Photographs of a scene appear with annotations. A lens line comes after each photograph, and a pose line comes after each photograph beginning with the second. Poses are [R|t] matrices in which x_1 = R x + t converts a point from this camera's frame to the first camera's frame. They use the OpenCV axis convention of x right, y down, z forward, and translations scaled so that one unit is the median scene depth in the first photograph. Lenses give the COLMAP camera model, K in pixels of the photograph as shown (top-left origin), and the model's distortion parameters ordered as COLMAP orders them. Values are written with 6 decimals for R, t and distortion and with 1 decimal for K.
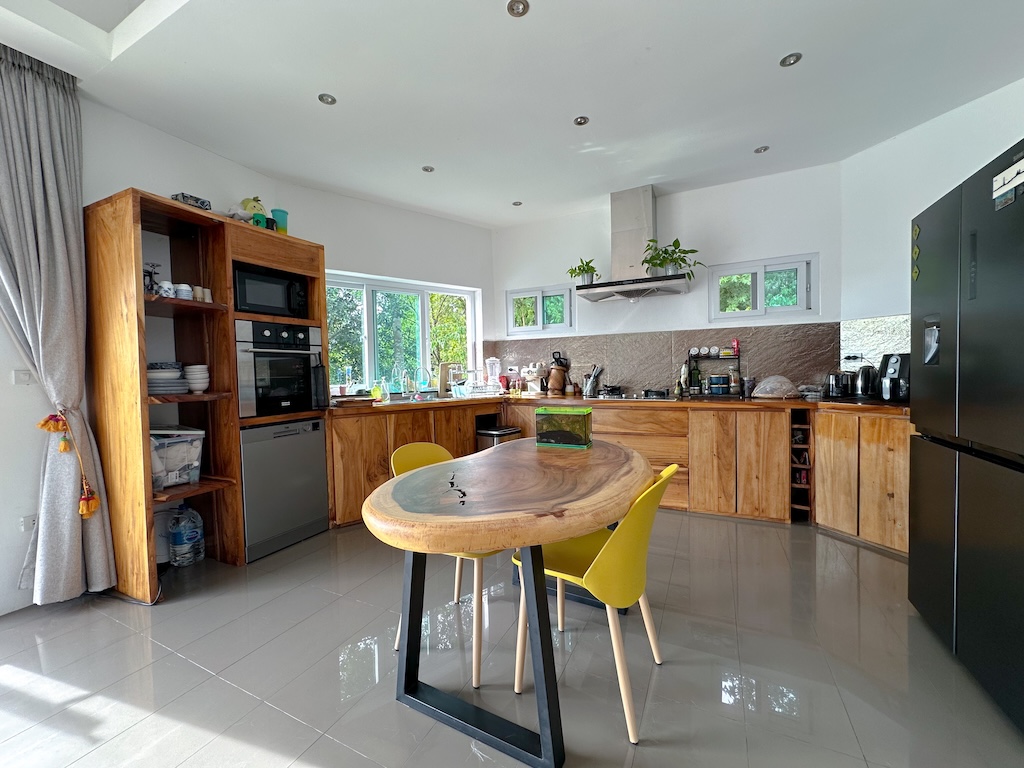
lens RADIAL K [[408.7, 0, 510.7], [0, 408.7, 383.7], [0, 0, 1]] dist [-0.002645, 0.000357]
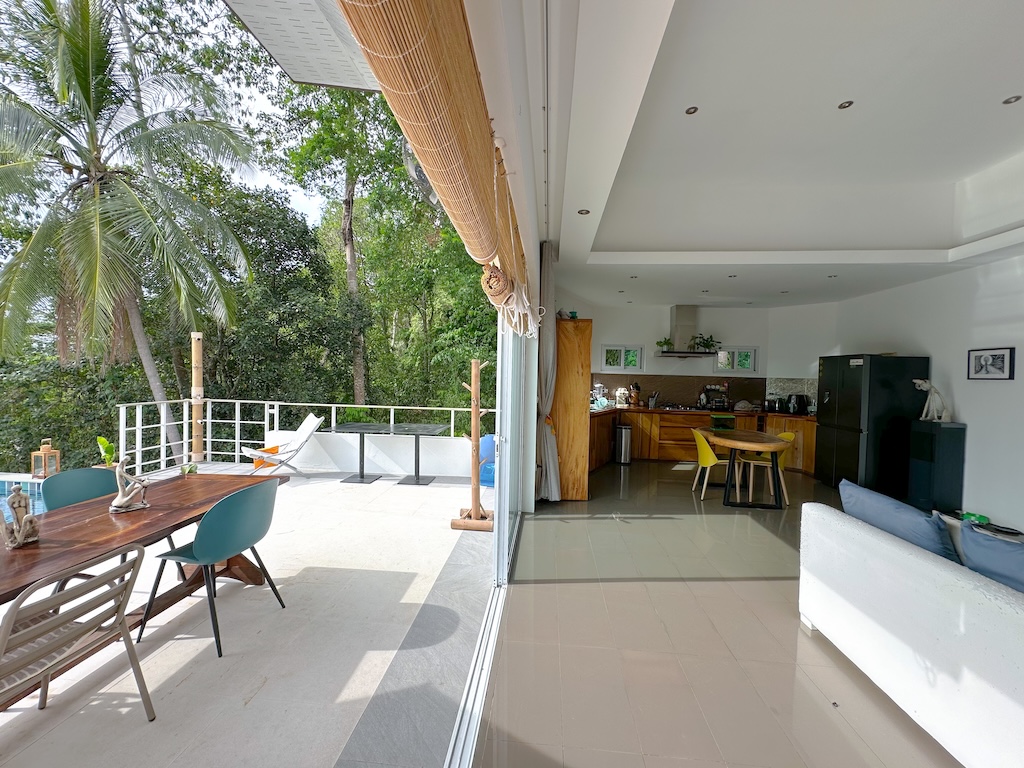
lens RADIAL K [[408.7, 0, 510.7], [0, 408.7, 383.7], [0, 0, 1]] dist [-0.002645, 0.000357]
pose [[0.932283, 0.034971, 0.360034, -1.336406], [-0.033168, 0.999387, -0.011185, -0.044629], [-0.360205, -0.001514, 0.932872, -0.611694]]
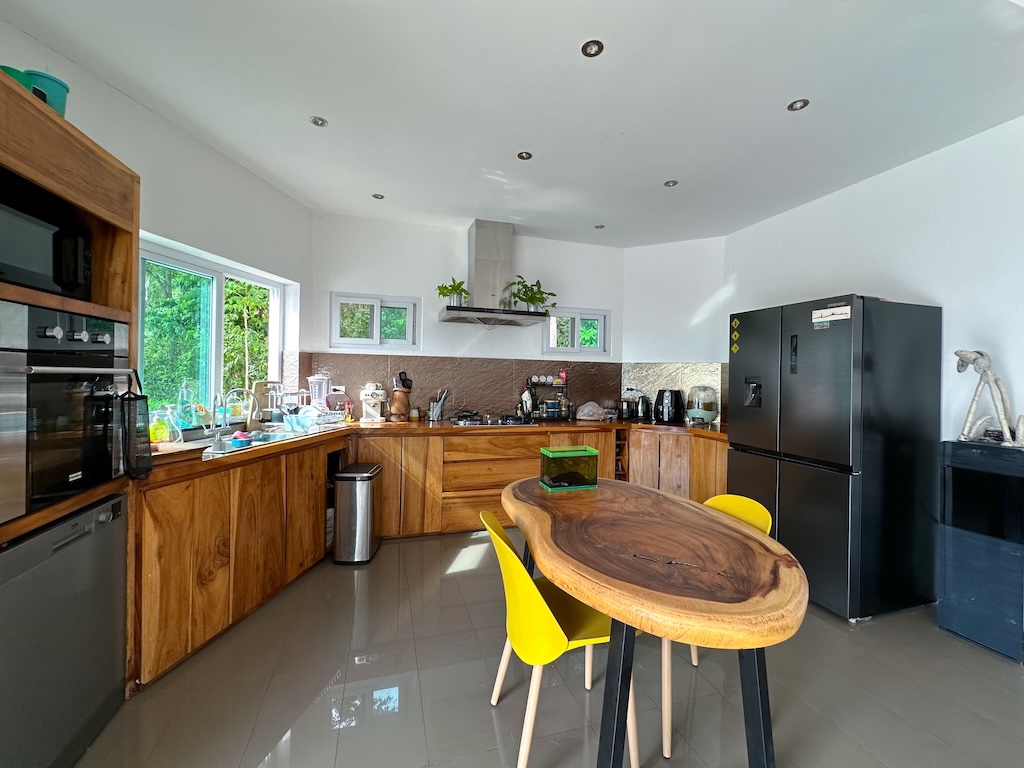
lens RADIAL K [[418.4, 0, 511.0], [0, 418.4, 375.1], [0, 0, 1]] dist [-0.001237, 0.000036]
pose [[0.725531, 0.036296, 0.687232, -0.432427], [-0.013133, 0.999157, -0.038906, -0.049745], [-0.688064, 0.019202, 0.725396, 0.228008]]
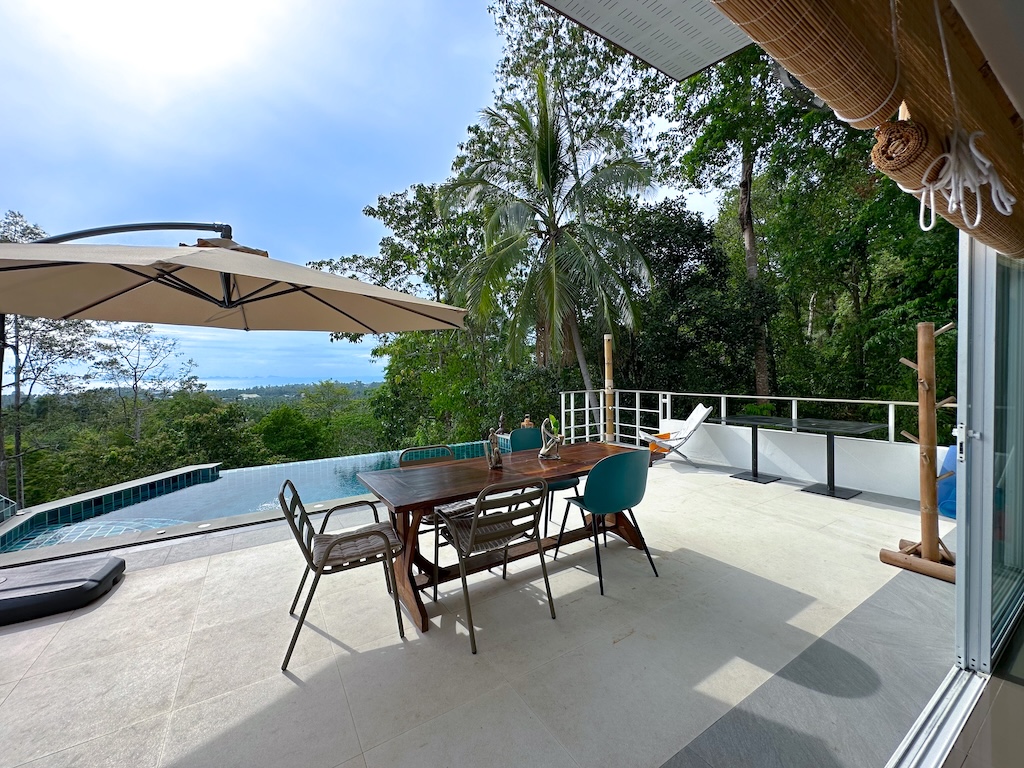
lens RADIAL K [[408.5, 0, 510.8], [0, 408.5, 382.5], [0, 0, 1]] dist [-0.002877, 0.000060]
pose [[0.852074, 0.021741, -0.522970, -1.276588], [-0.019188, 0.999763, 0.010299, 0.002182], [0.523070, 0.001259, 0.852289, -0.569837]]
